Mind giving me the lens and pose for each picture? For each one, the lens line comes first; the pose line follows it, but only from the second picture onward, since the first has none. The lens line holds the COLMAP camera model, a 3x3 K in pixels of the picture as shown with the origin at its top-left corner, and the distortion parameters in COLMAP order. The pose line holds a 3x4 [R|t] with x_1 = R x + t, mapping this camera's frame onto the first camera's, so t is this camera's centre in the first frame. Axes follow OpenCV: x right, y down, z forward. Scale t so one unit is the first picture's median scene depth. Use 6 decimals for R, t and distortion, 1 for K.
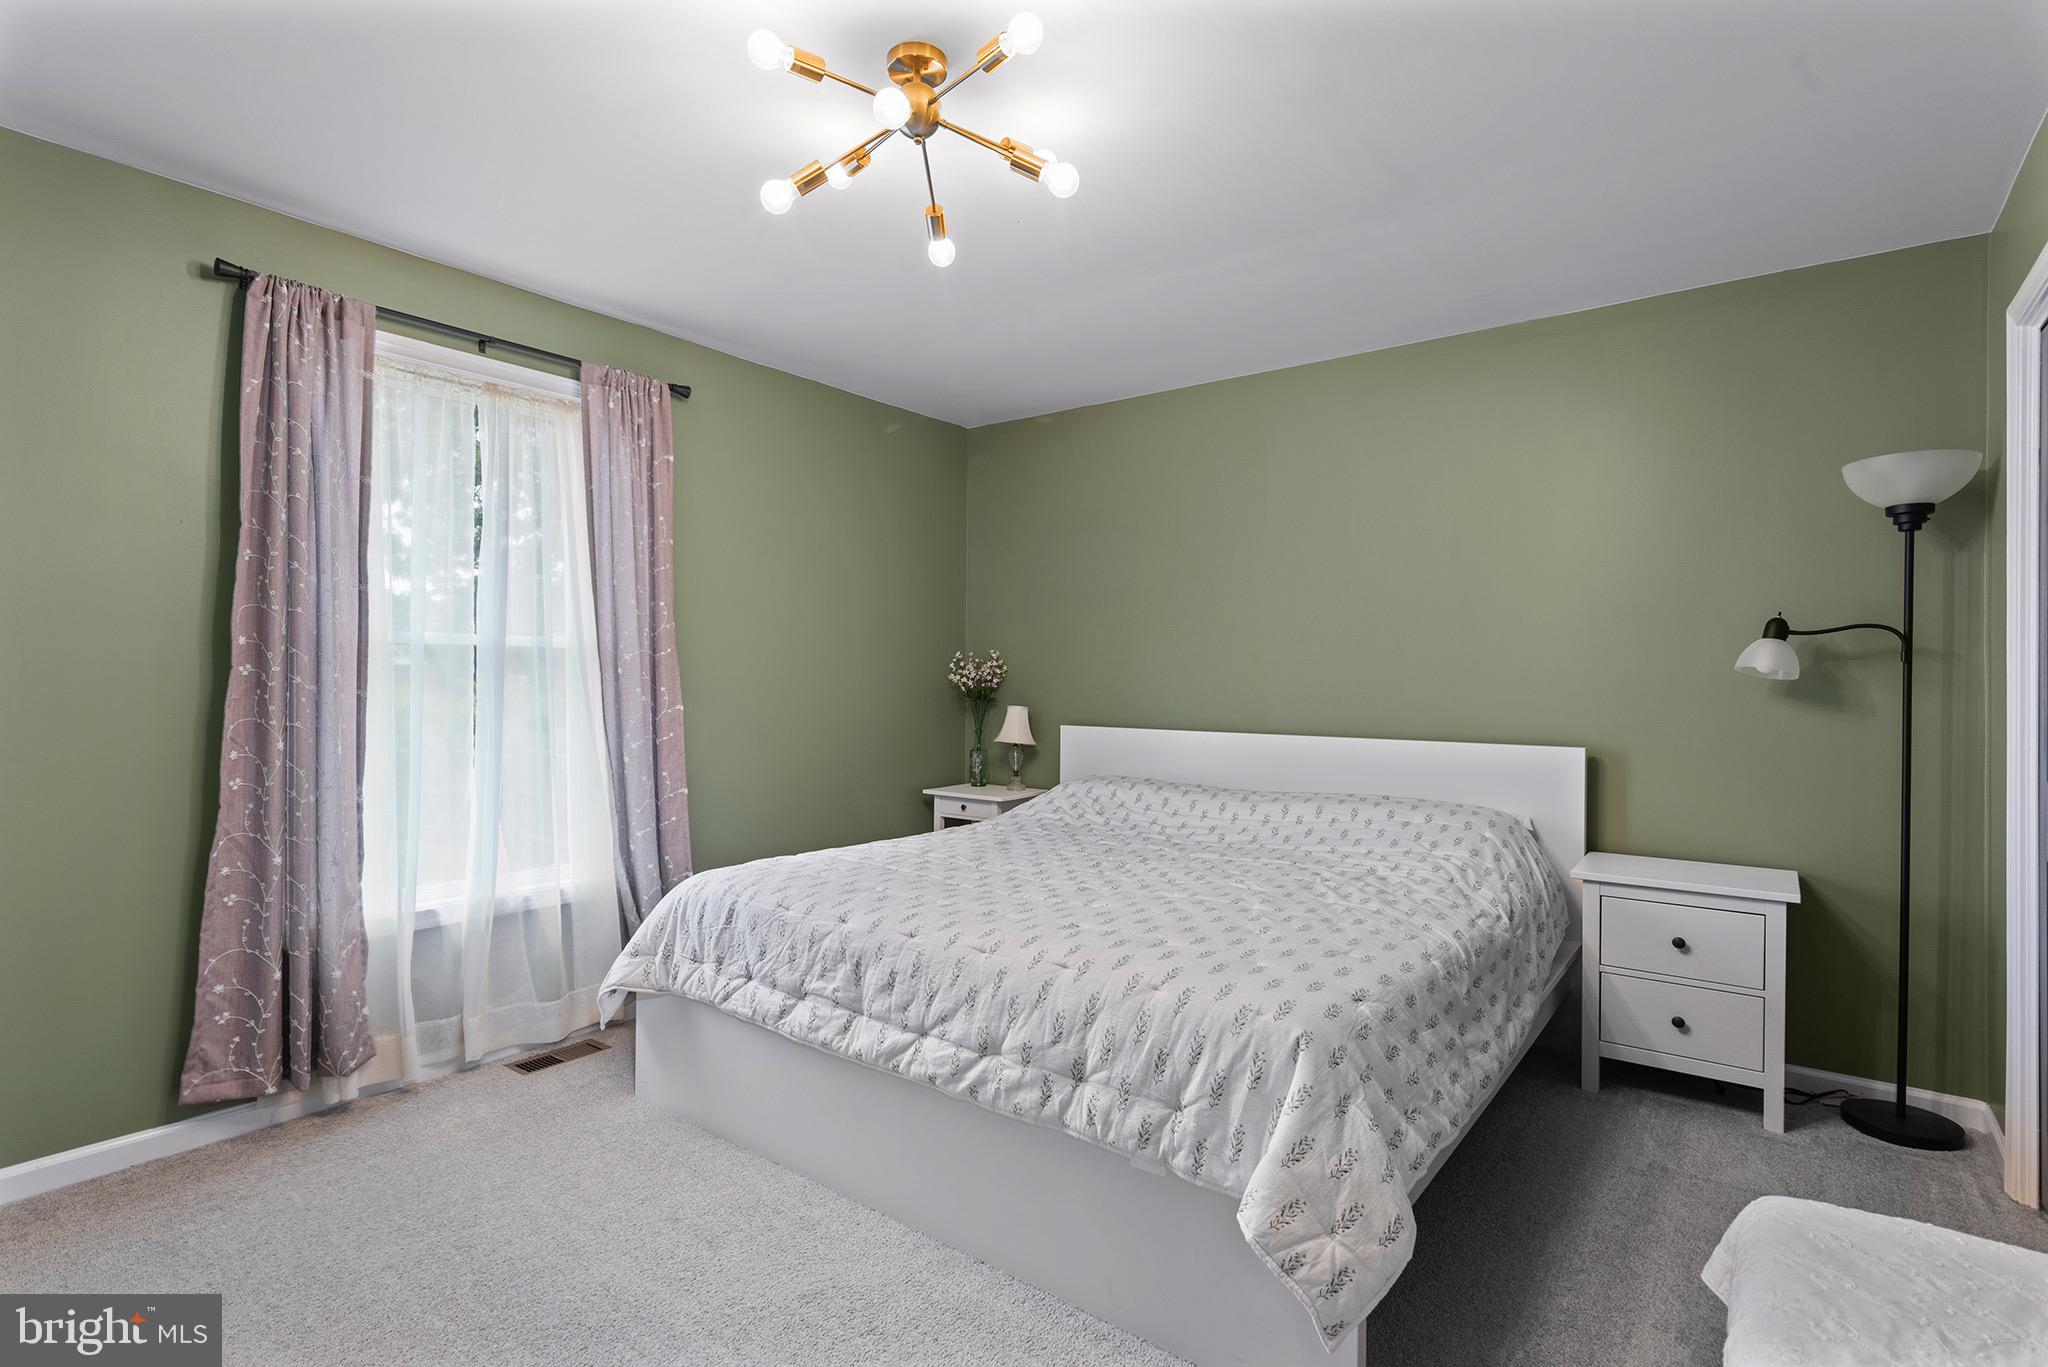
lens RADIAL K [[1011.3, 0, 1030.5], [0, 1011.3, 690.1], [0, 0, 1]] dist [0.003964, -0.000598]
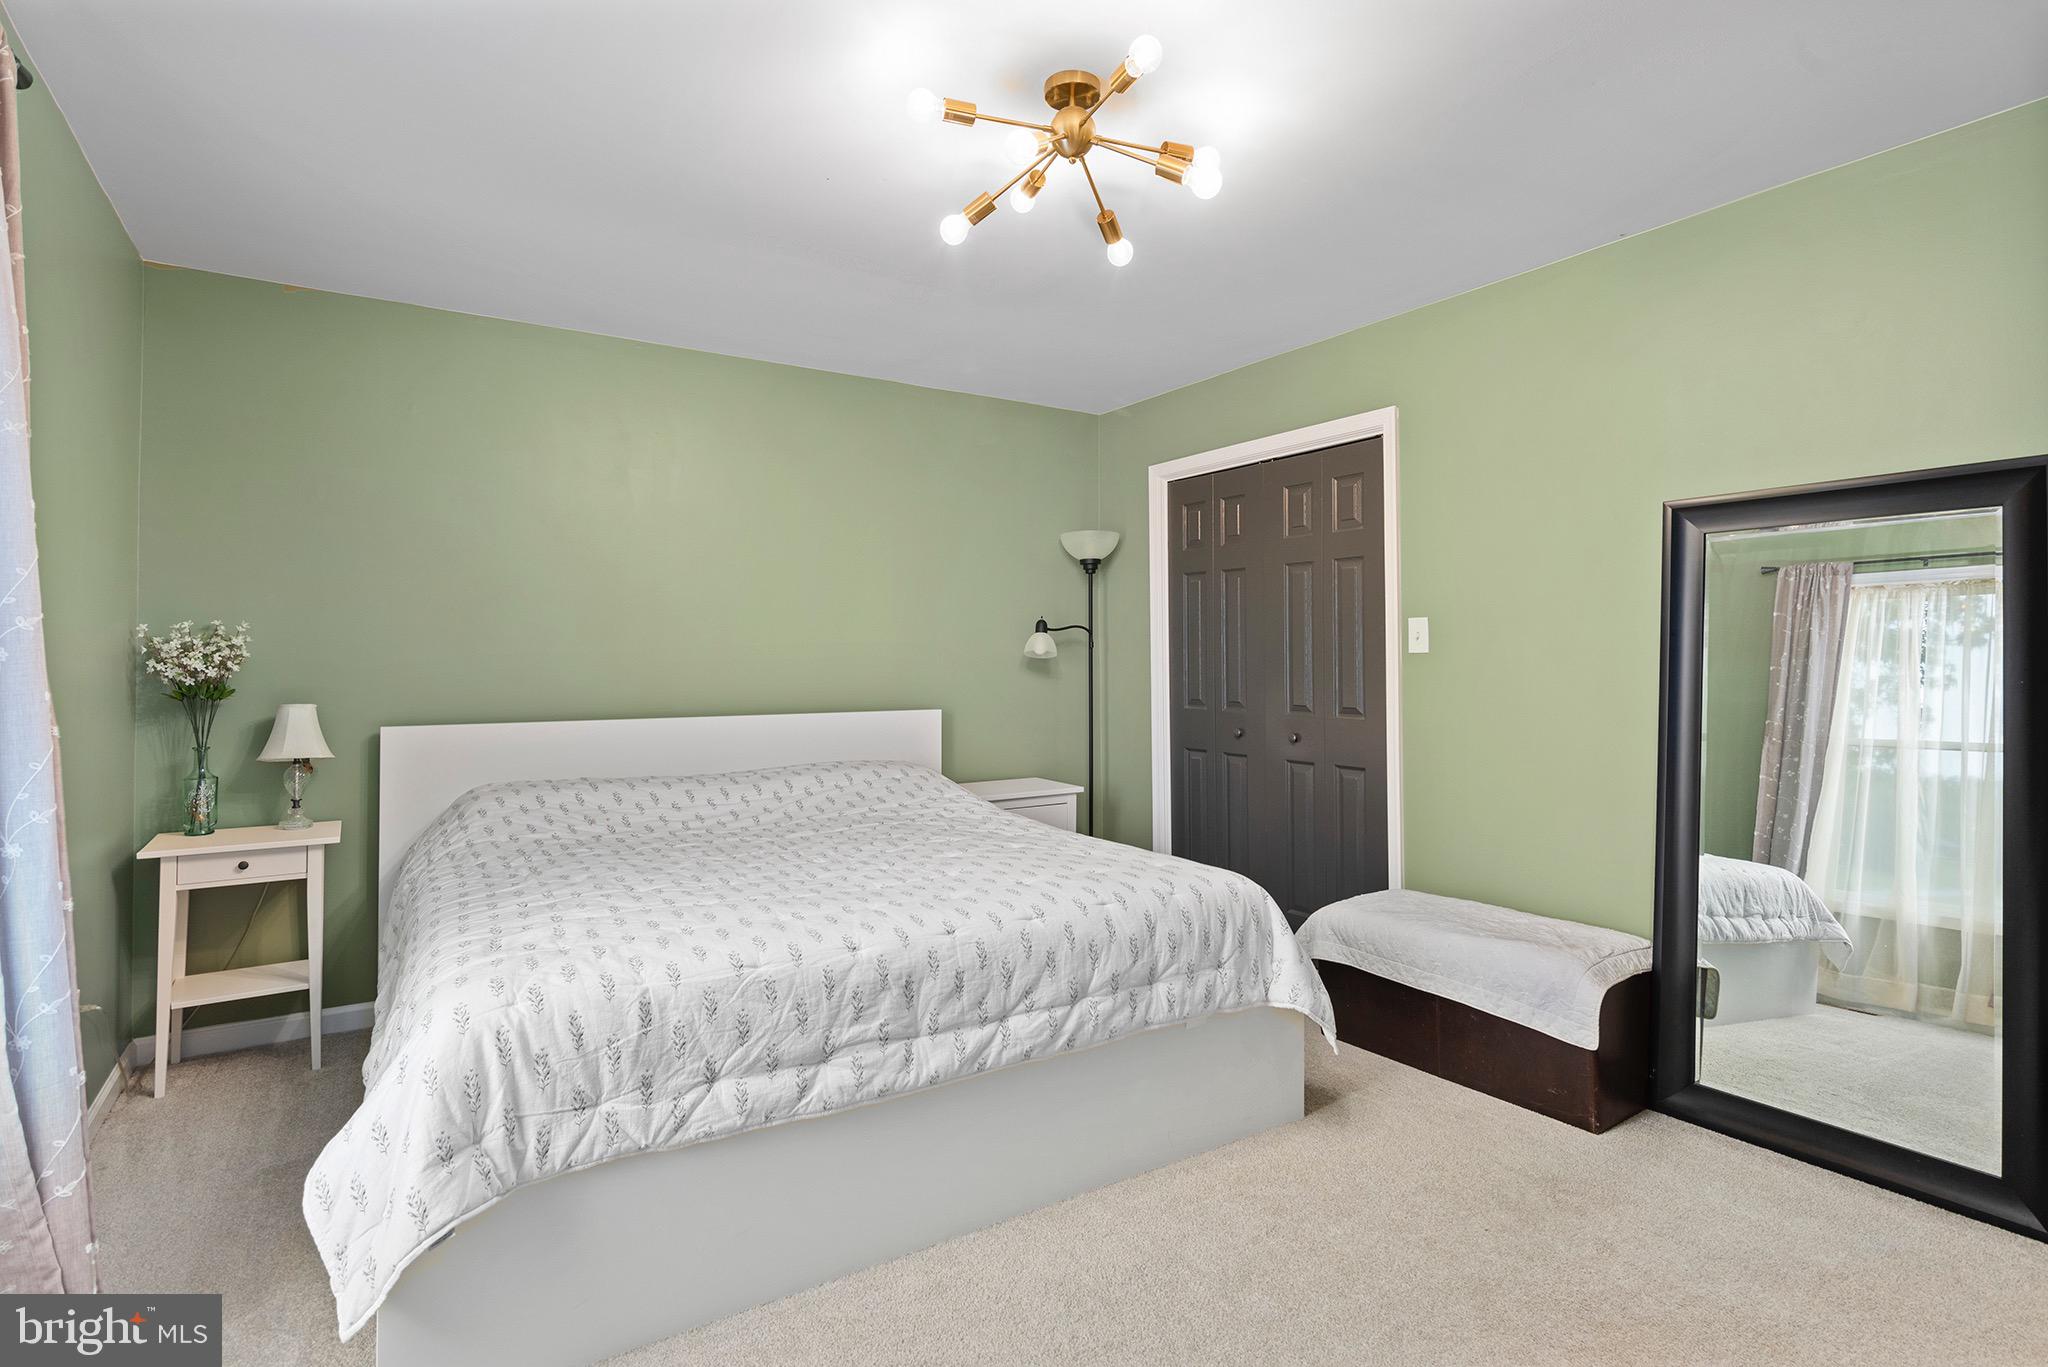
lens RADIAL K [[1011.3, 0, 1035.4], [0, 1011.3, 678.0], [0, 0, 1]] dist [0.003964, -0.000598]
pose [[0.327739, -0.021863, 0.944515, -0.972453], [0.016589, 0.999711, 0.017384, -0.010005], [-0.944623, 0.009971, 0.328007, 0.607696]]
